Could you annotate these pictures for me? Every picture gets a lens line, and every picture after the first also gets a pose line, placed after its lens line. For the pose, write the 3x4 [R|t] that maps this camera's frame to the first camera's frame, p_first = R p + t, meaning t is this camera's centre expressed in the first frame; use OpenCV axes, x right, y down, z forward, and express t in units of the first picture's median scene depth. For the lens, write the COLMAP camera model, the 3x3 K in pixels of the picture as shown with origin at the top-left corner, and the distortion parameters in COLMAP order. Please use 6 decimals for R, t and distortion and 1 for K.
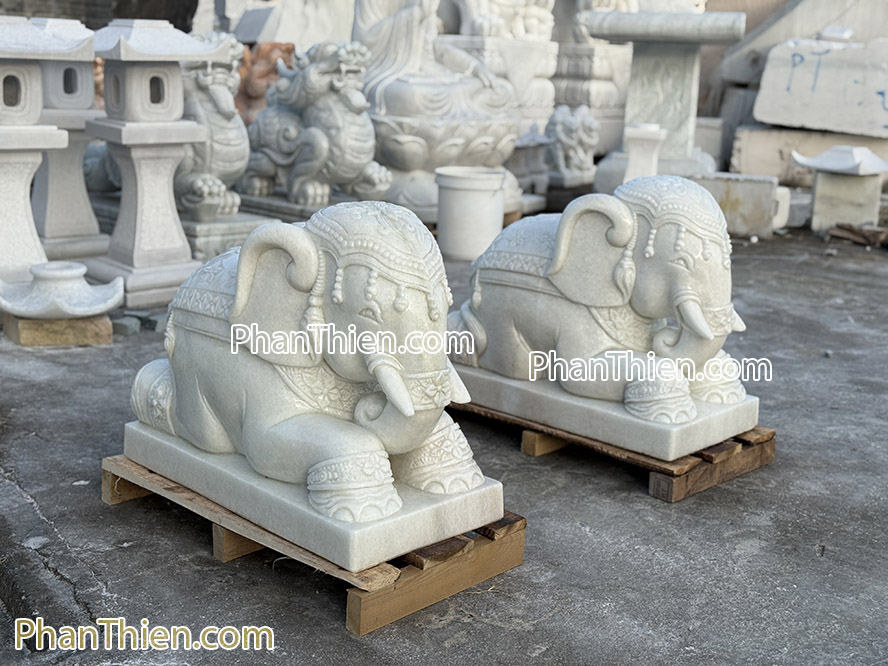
lens RADIAL K [[1247.3, 0, 447.0], [0, 1247.3, 337.0], [0, 0, 1]] dist [0.100277, 0.000000]
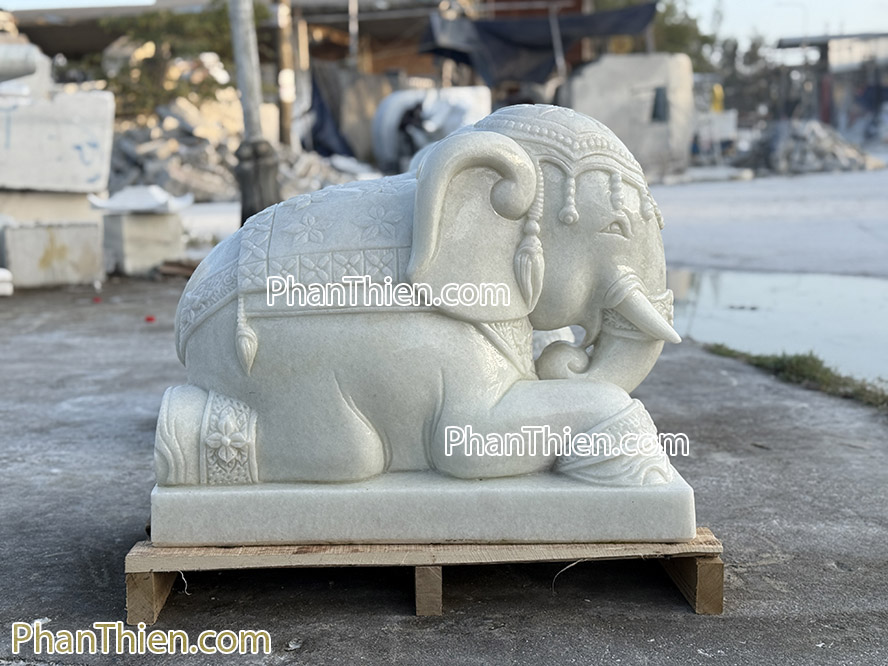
lens RADIAL K [[1247.3, 0, 443.7], [0, 1247.3, 334.0], [0, 0, 1]] dist [0.100277, 0.000000]
pose [[0.695855, -0.155335, 0.701182, -0.503645], [0.212200, 0.977208, 0.005897, 0.013995], [-0.686117, 0.144688, 0.712958, 0.356456]]
